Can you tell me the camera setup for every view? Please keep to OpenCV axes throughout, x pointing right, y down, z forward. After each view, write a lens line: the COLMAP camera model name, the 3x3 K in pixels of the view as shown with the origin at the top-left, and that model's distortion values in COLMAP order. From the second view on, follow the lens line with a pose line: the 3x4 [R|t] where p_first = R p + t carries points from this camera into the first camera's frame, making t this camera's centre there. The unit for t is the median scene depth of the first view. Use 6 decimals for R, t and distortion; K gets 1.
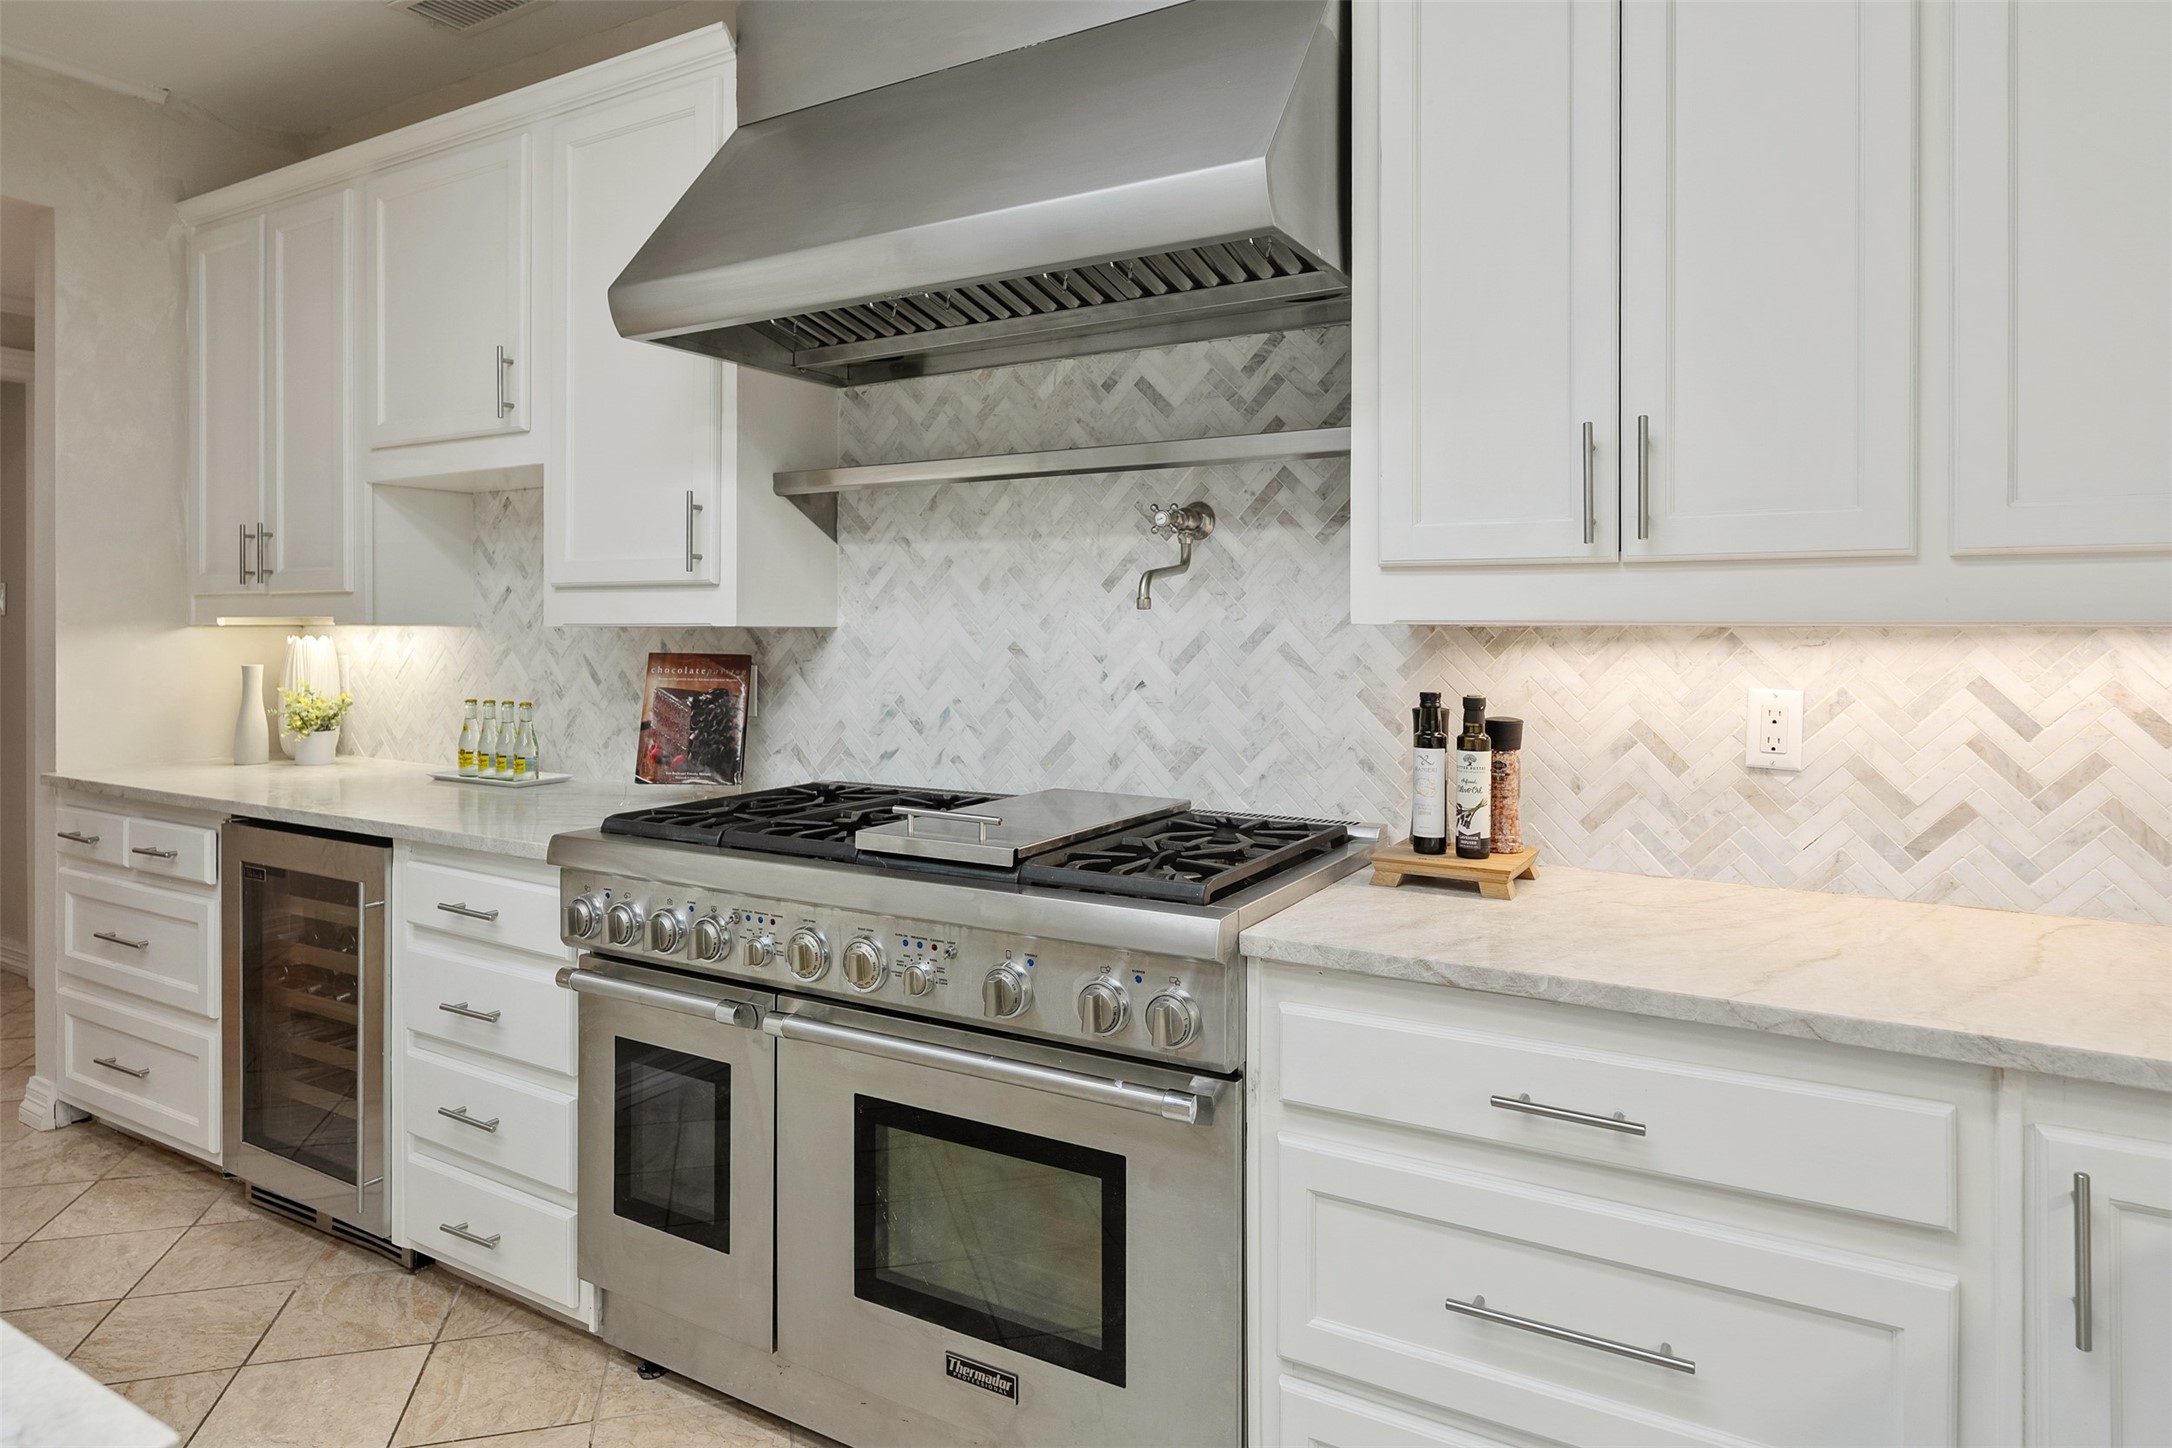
lens RADIAL K [[1300.8, 0, 1065.8], [0, 1300.8, 617.2], [0, 0, 1]] dist [-0.007349, 0.003866]
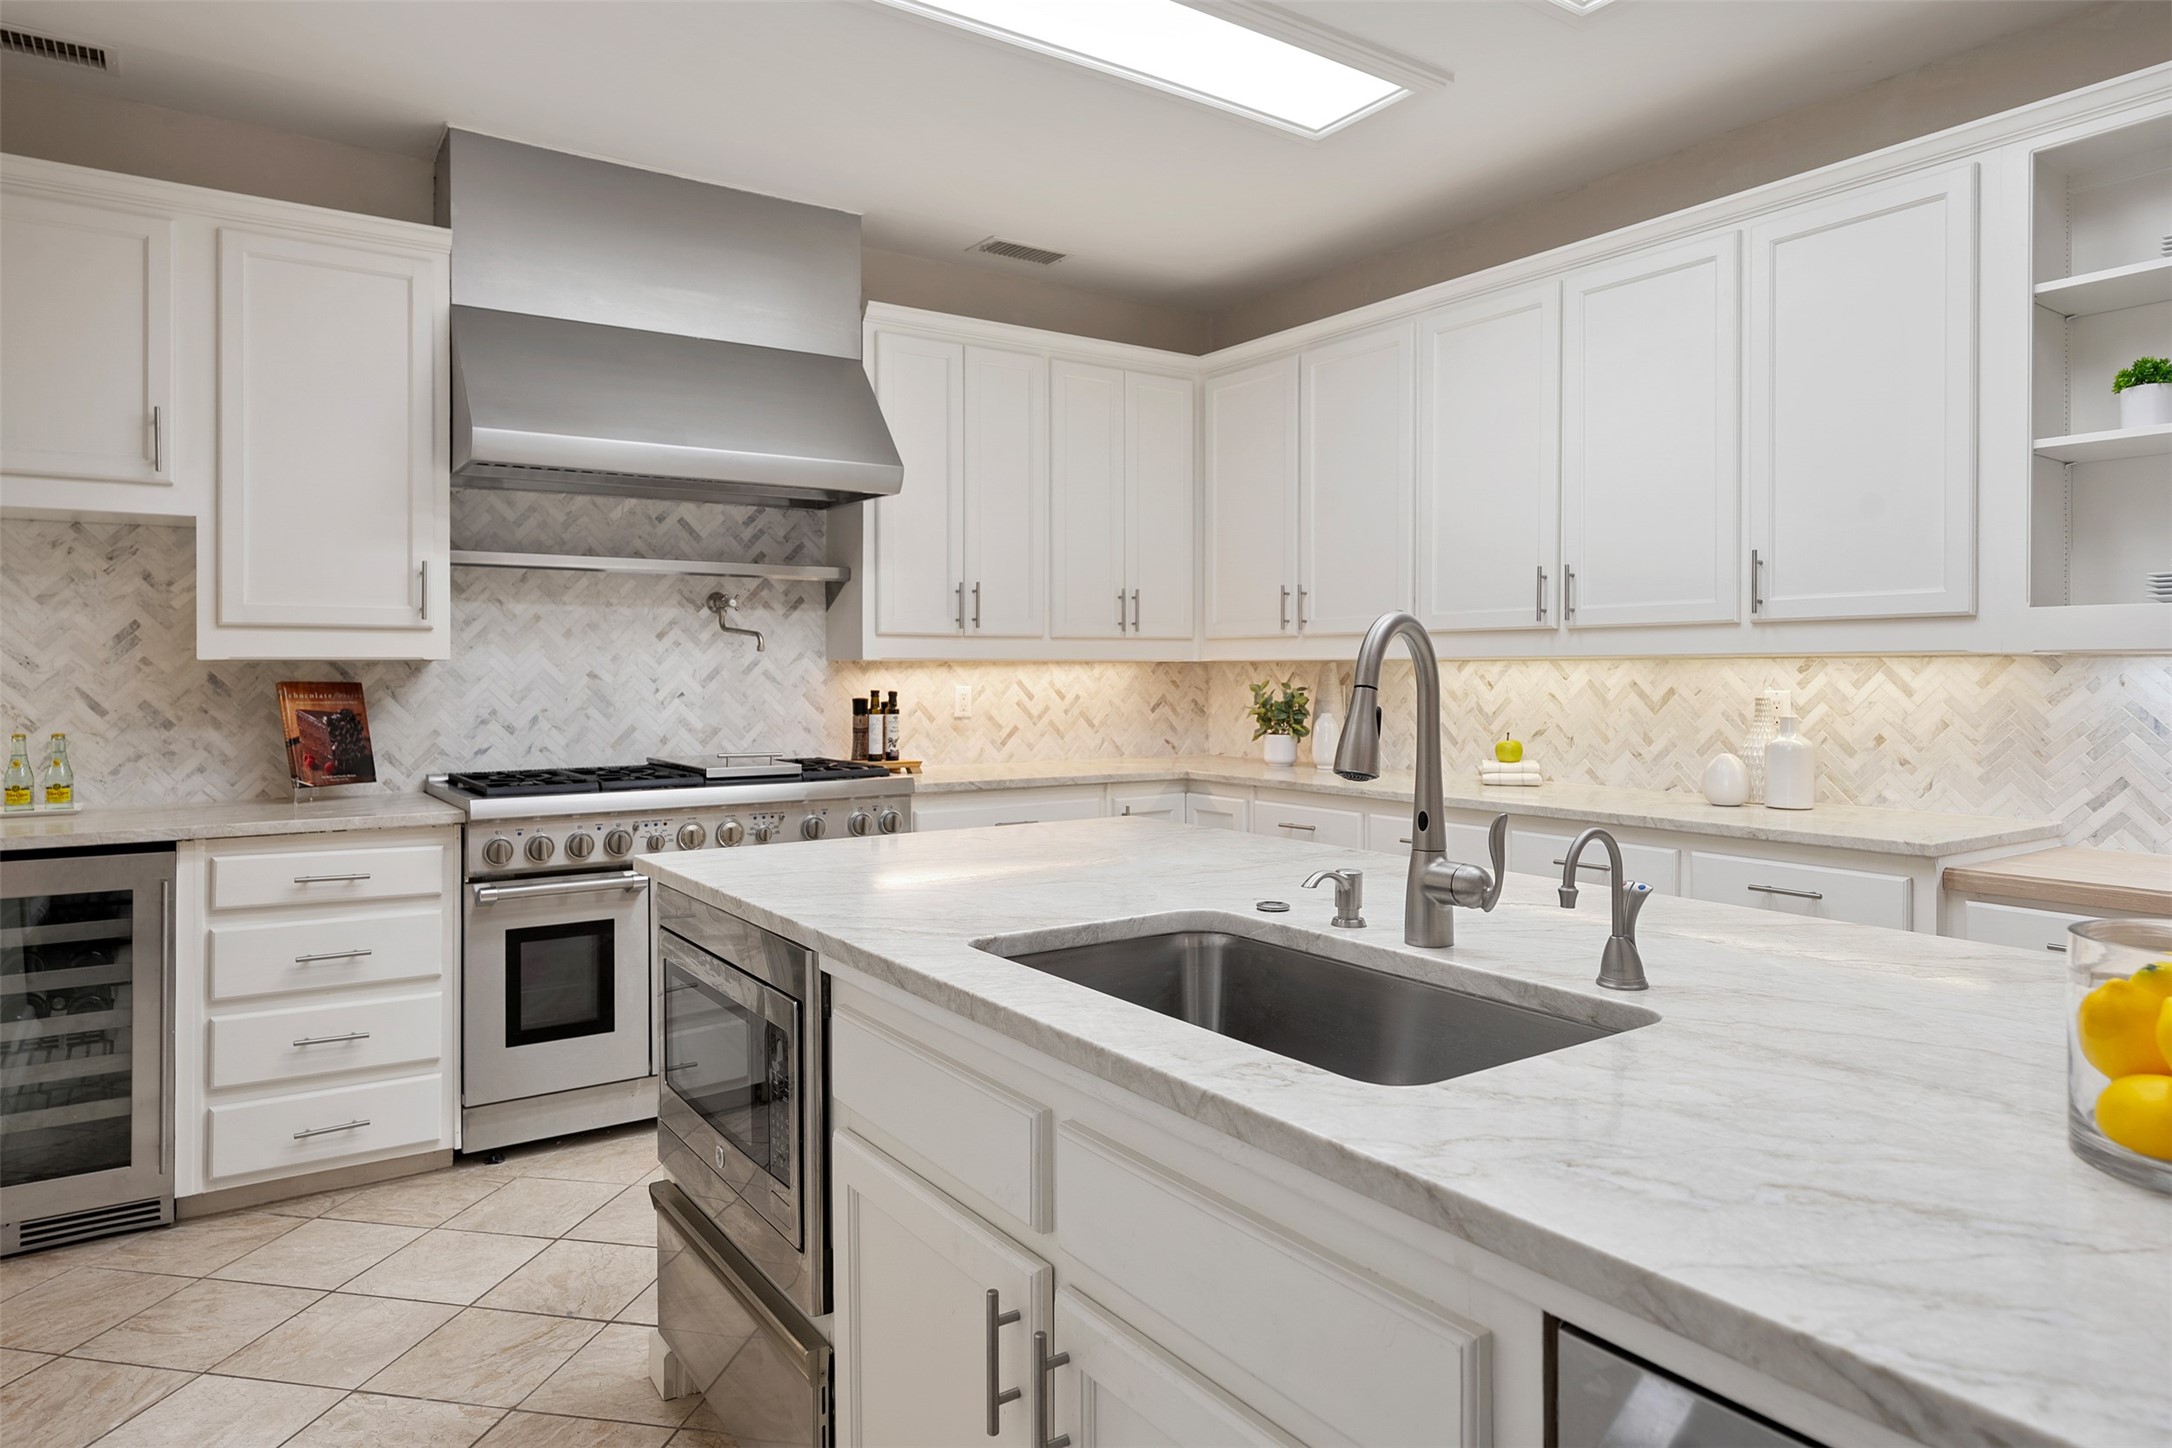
lens RADIAL K [[1300.8, 0, 1062.1], [0, 1300.8, 684.0], [0, 0, 1]] dist [-0.007349, 0.003866]
pose [[0.425710, -0.009640, 0.904808, -1.339235], [-0.002111, 0.999930, 0.011646, 0.016864], [-0.904857, -0.006868, 0.425660, -0.208658]]
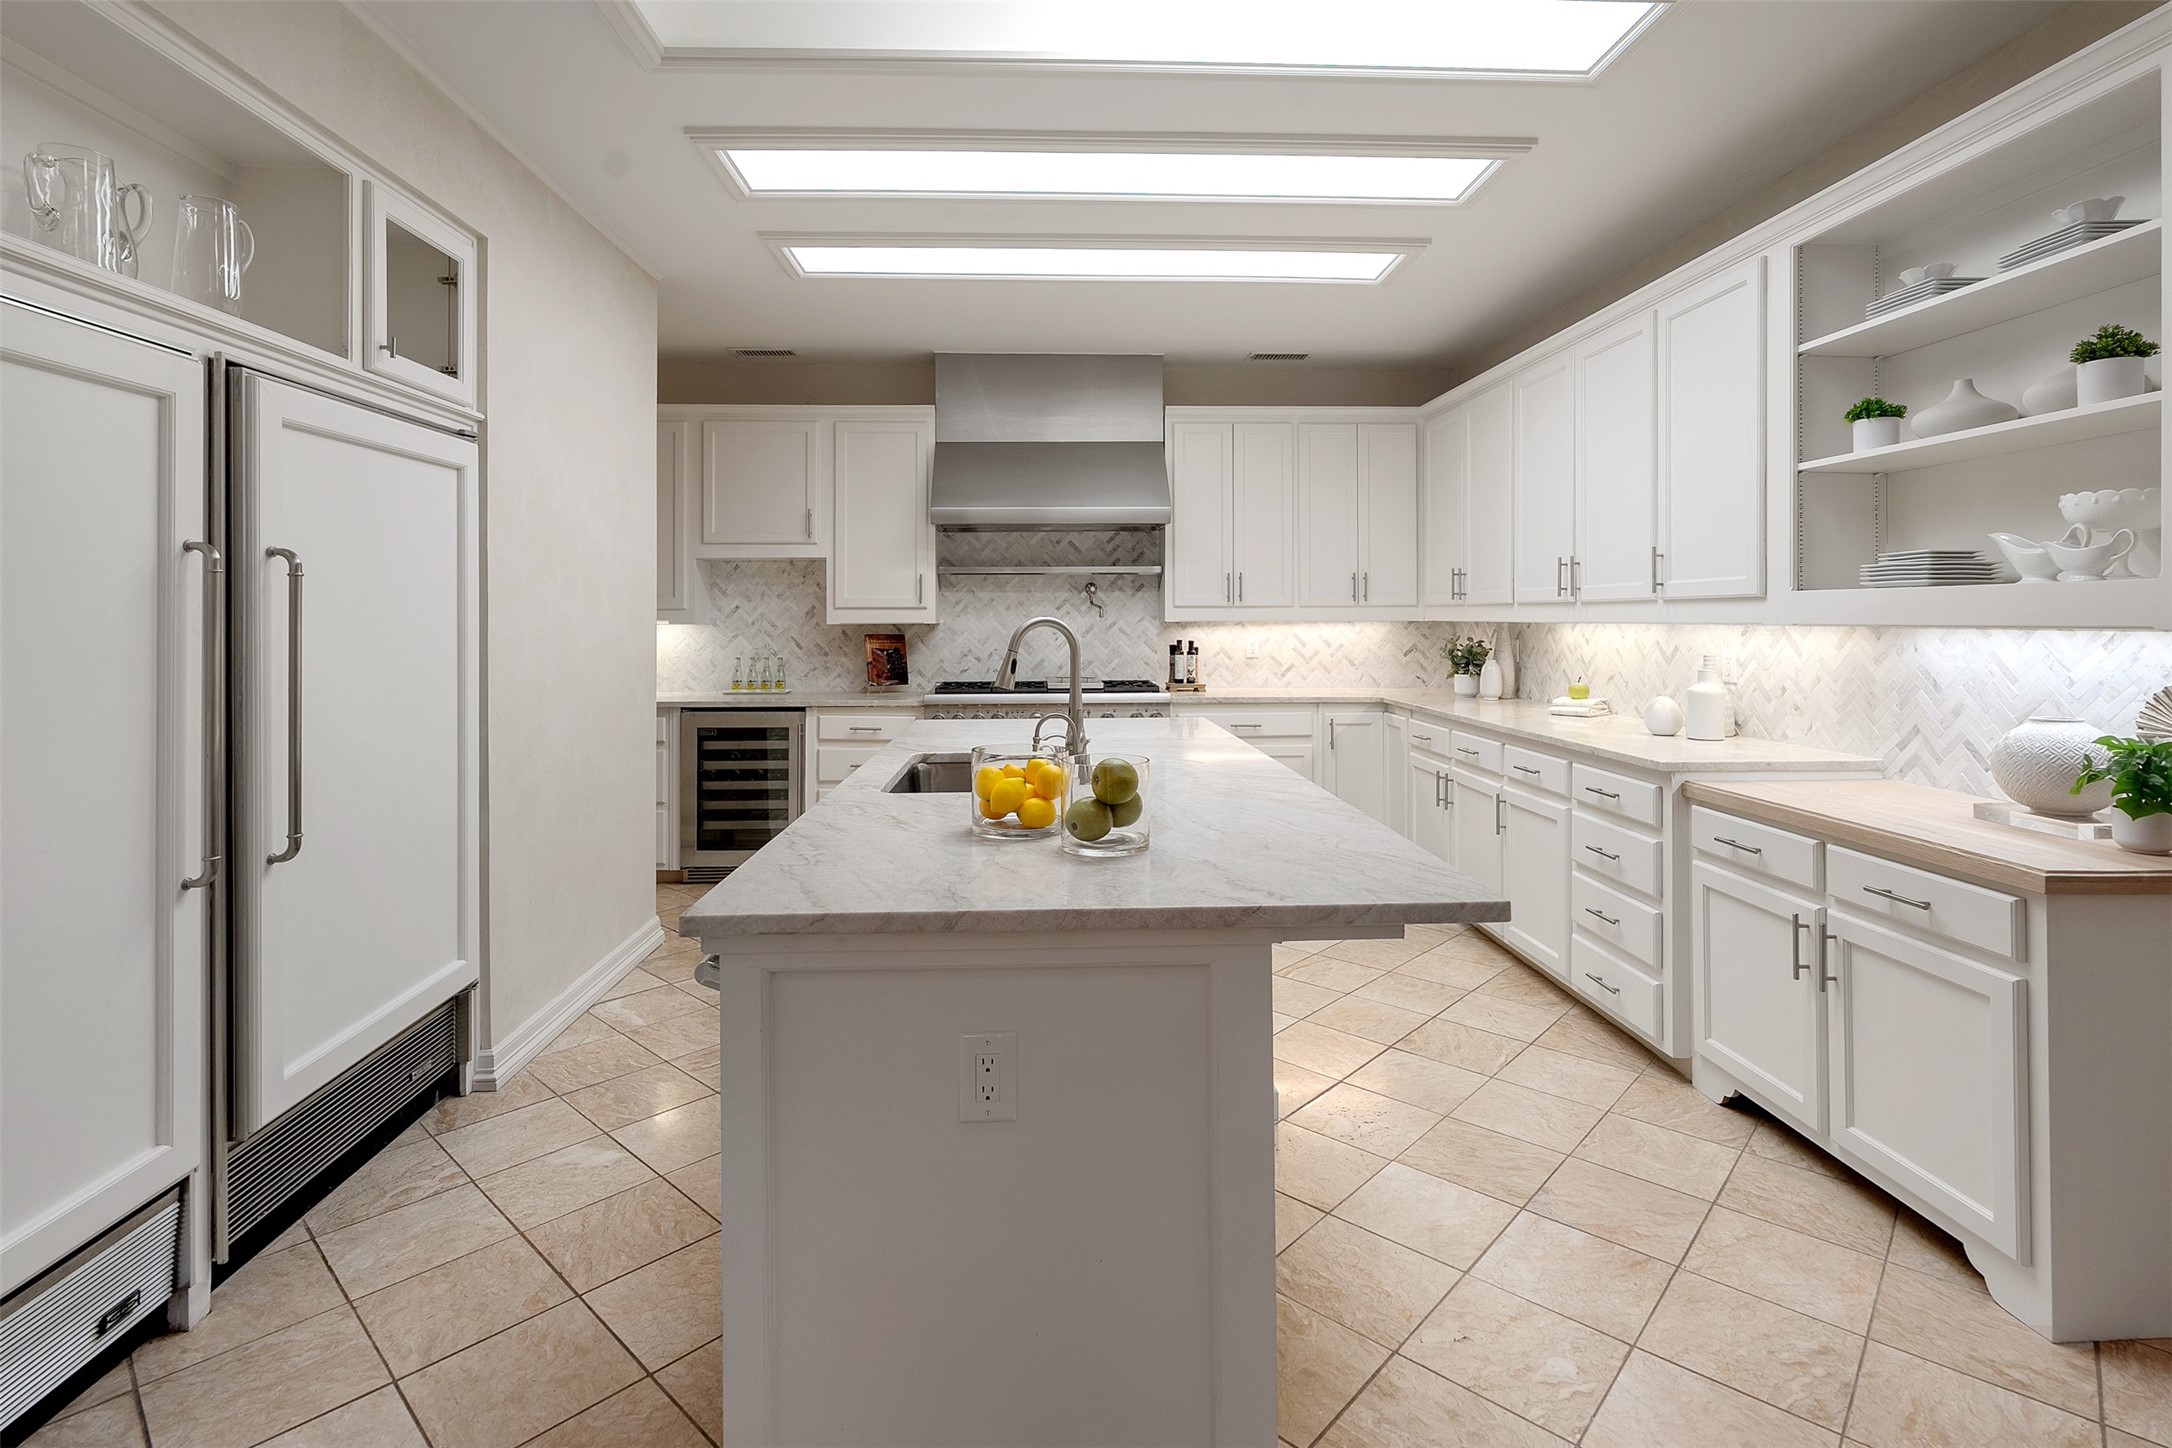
lens RADIAL K [[1038.0, 0, 1076.6], [0, 1038.0, 614.5], [0, 0, 1]] dist [-0.004080, 0.000396]
pose [[0.839880, -0.001840, 0.542769, -1.288187], [0.001299, 0.999998, 0.001380, -0.015492], [-0.542771, -0.000454, 0.839881, -1.083732]]
